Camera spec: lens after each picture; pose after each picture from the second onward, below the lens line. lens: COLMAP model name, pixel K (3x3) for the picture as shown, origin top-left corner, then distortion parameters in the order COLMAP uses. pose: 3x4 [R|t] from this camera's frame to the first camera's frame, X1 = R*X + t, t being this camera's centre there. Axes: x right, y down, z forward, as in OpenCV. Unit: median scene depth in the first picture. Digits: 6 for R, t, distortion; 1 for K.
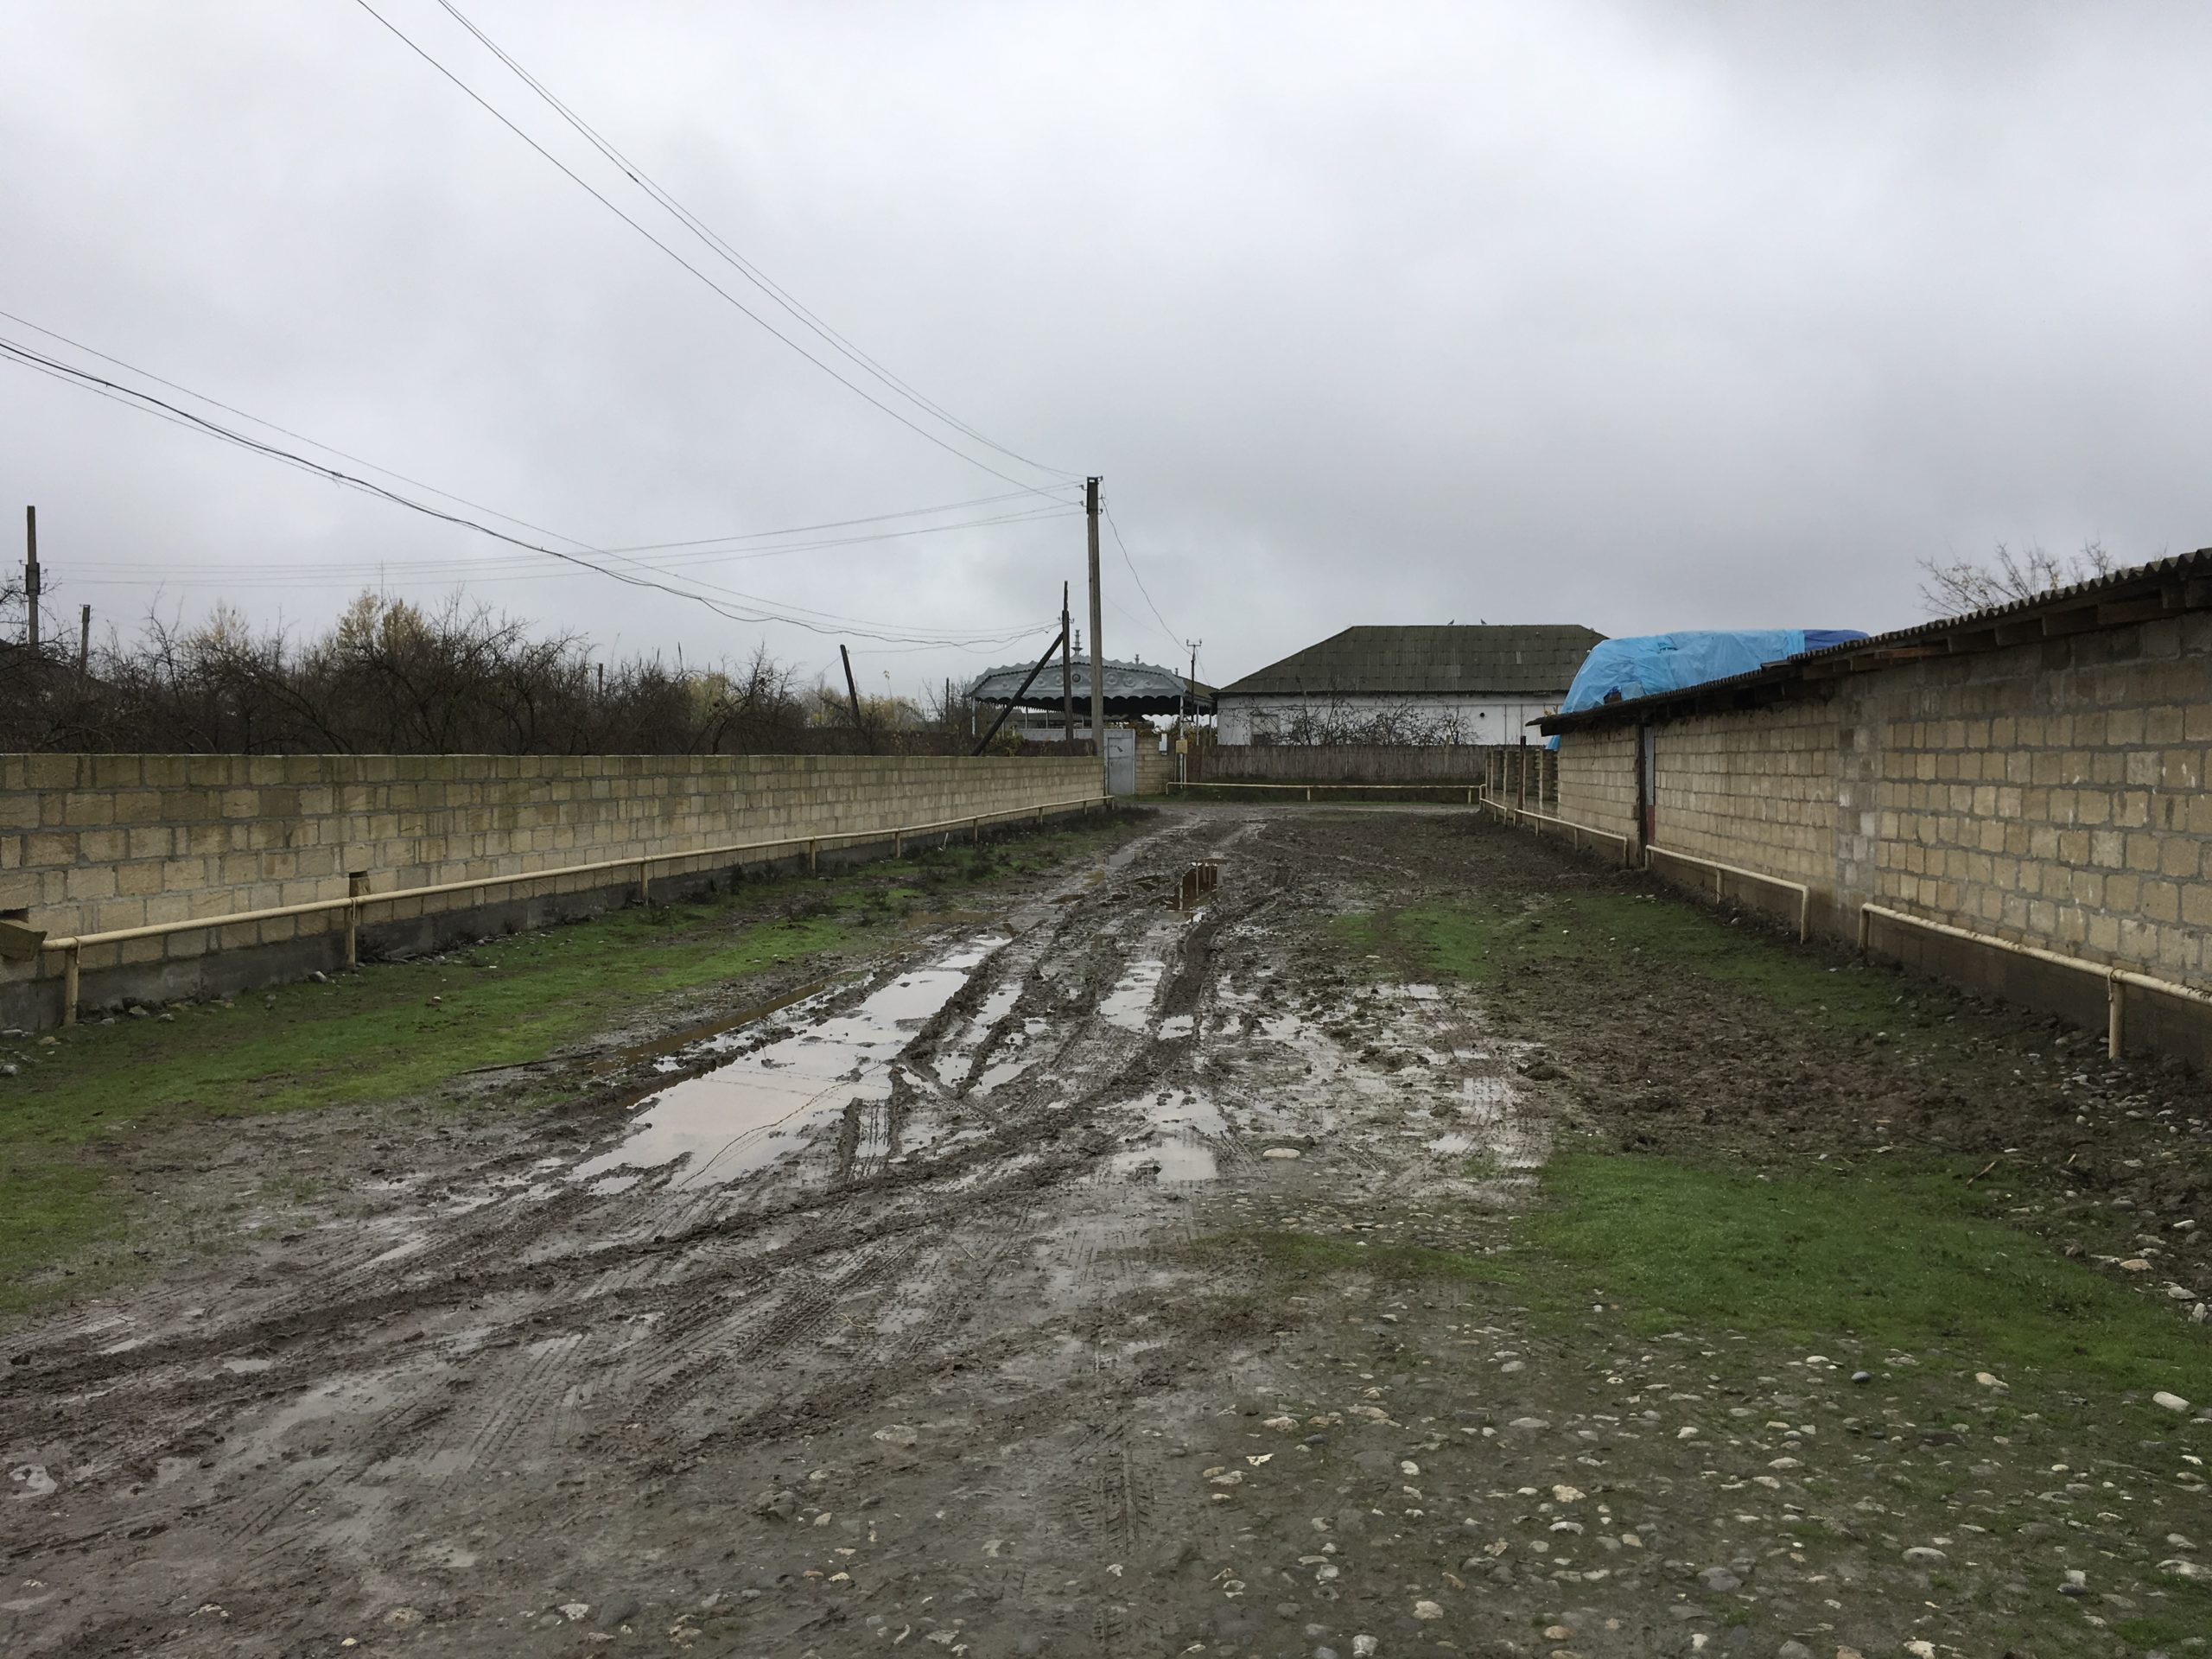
lens RADIAL K [[1888.3, 0, 1100.2], [0, 1888.3, 832.6], [0, 0, 1]] dist [0.081768, -0.129668]
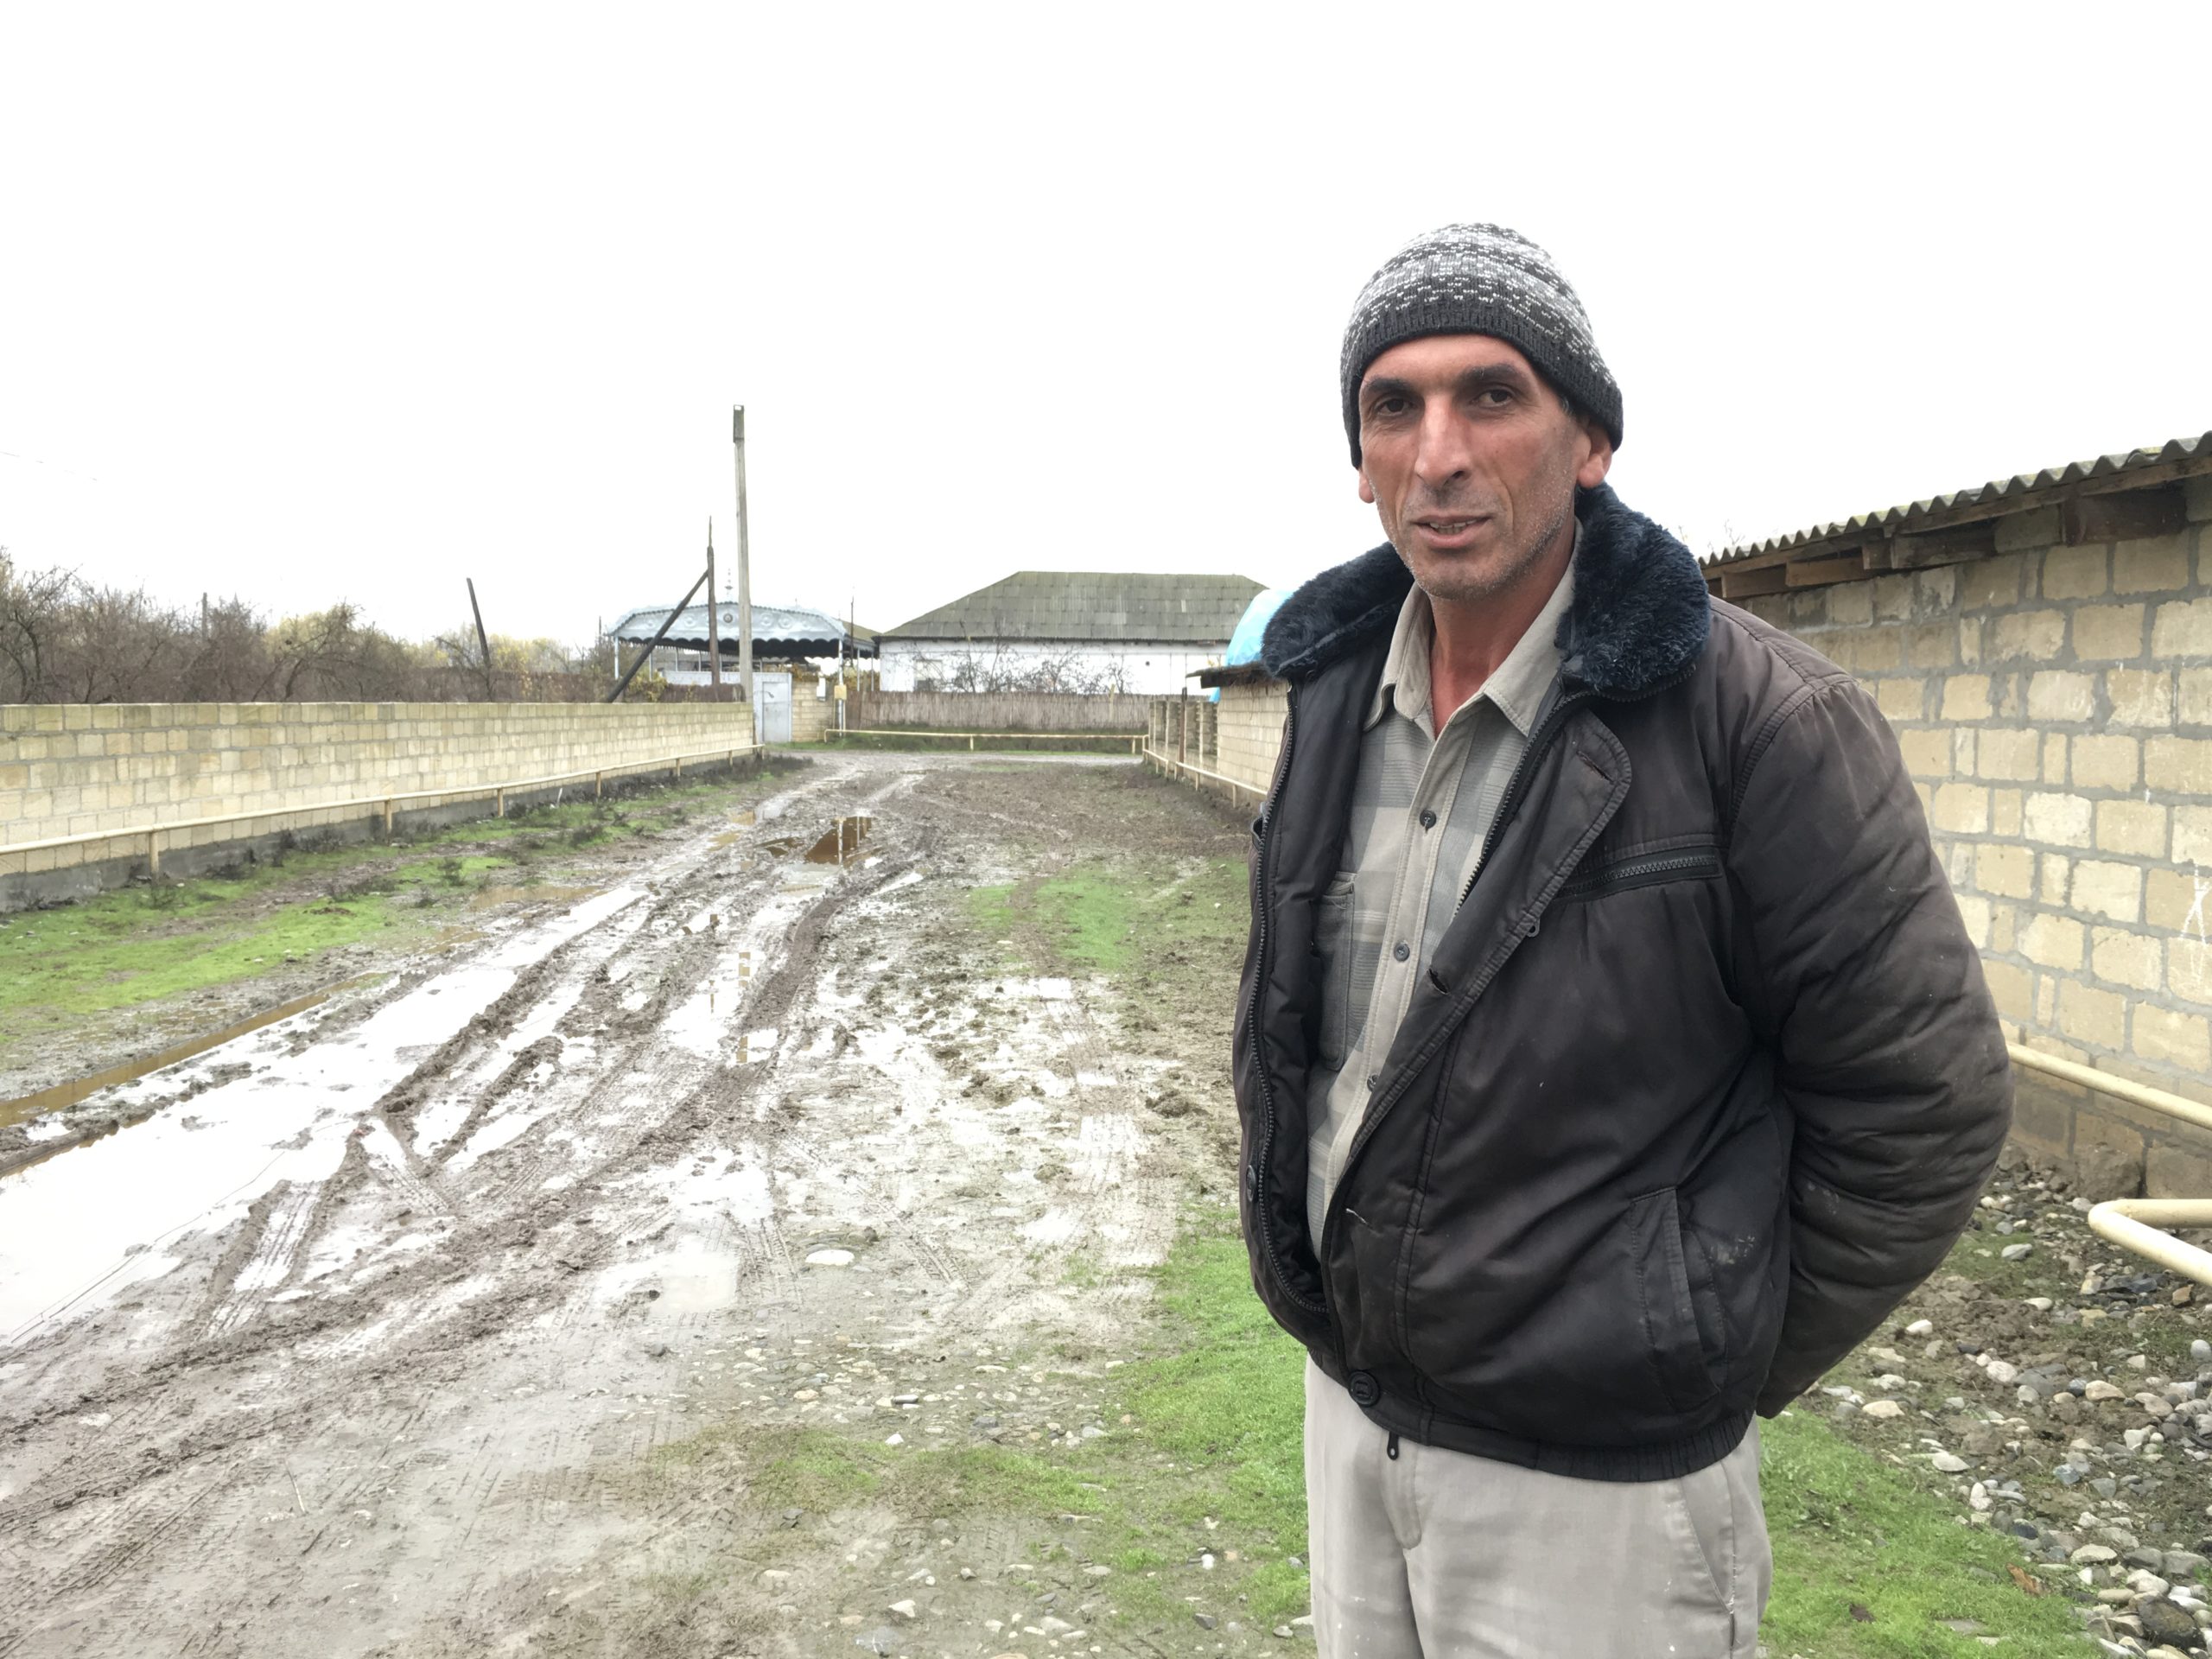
lens RADIAL K [[1888.3, 0, 1113.9], [0, 1888.3, 830.6], [0, 0, 1]] dist [0.081768, -0.129668]
pose [[0.984147, -0.002799, 0.177333, 0.048991], [-0.002323, 0.999586, 0.028670, -0.017102], [-0.177340, -0.028628, 0.983733, 0.153673]]
